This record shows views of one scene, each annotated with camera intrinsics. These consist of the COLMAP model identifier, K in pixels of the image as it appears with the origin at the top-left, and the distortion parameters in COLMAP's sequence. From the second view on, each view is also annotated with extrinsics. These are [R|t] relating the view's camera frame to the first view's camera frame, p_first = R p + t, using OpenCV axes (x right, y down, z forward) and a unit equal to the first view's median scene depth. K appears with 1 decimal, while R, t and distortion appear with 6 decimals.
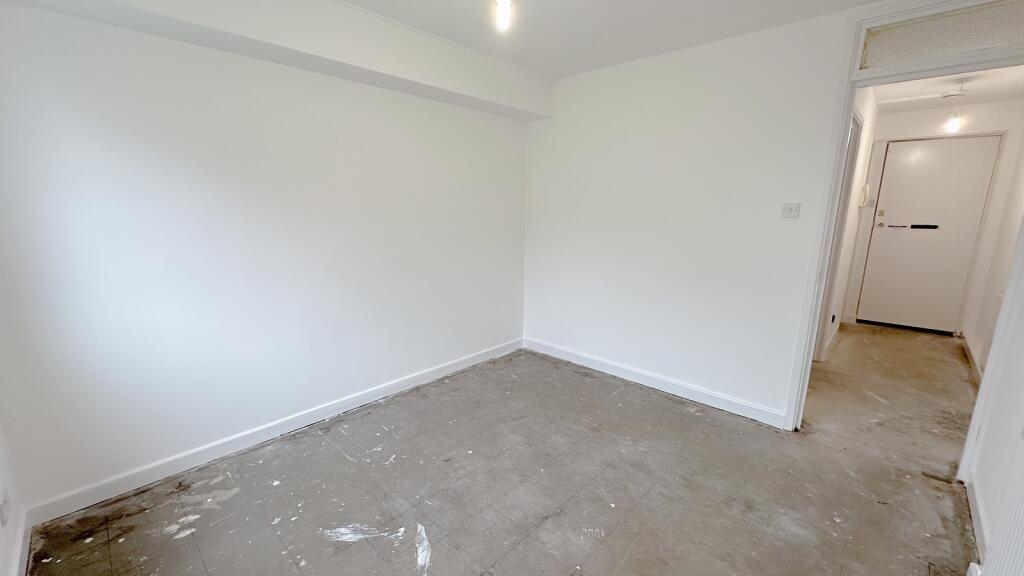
lens RADIAL K [[407.0, 0, 512.0], [0, 407.0, 288.0], [0, 0, 1]] dist [0.002444, 0.000113]
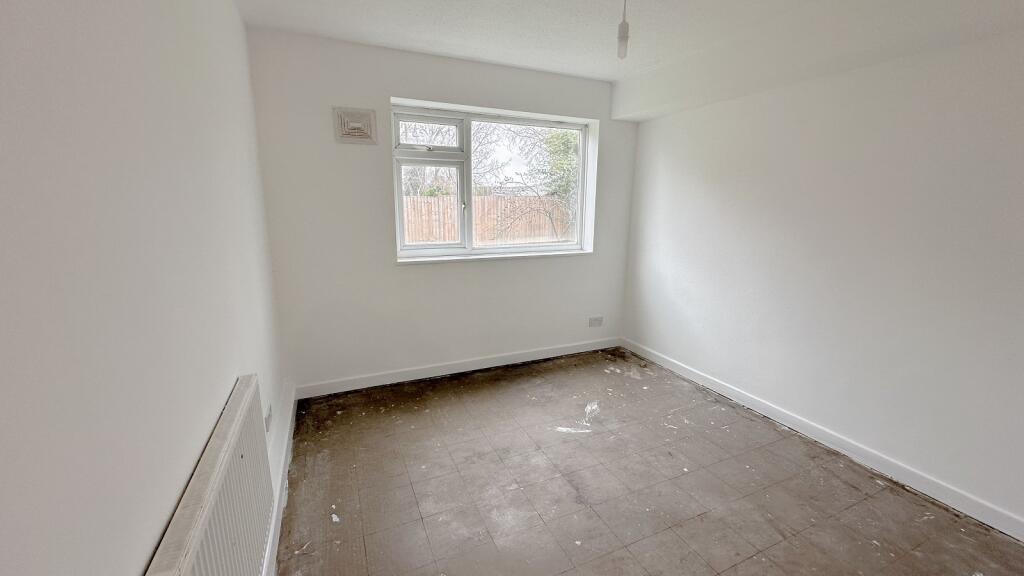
lens RADIAL K [[407.0, 0, 512.0], [0, 407.0, 288.0], [0, 0, 1]] dist [0.002444, 0.000113]
pose [[-0.377141, 0.179155, -0.908663, 1.010653], [-0.197210, 0.943078, 0.267792, -0.206588], [0.904916, 0.280192, -0.320343, 0.991270]]
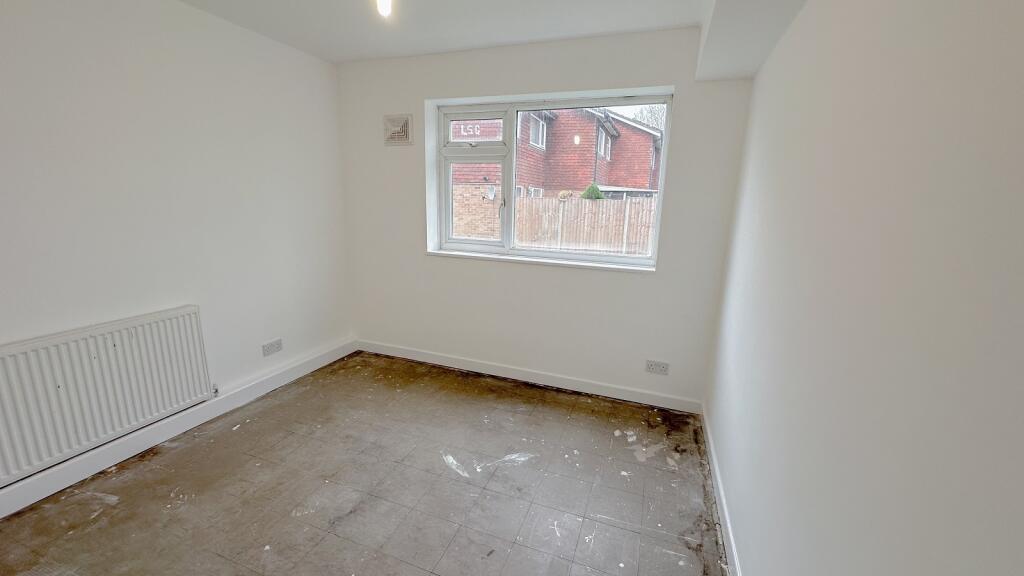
lens RADIAL K [[407.0, 0, 512.0], [0, 407.0, 288.0], [0, 0, 1]] dist [0.002444, 0.000113]
pose [[-0.917843, 0.047218, -0.394124, 0.085521], [-0.117707, 0.915866, 0.383842, -0.350483], [0.379089, 0.398698, -0.835063, 1.677943]]
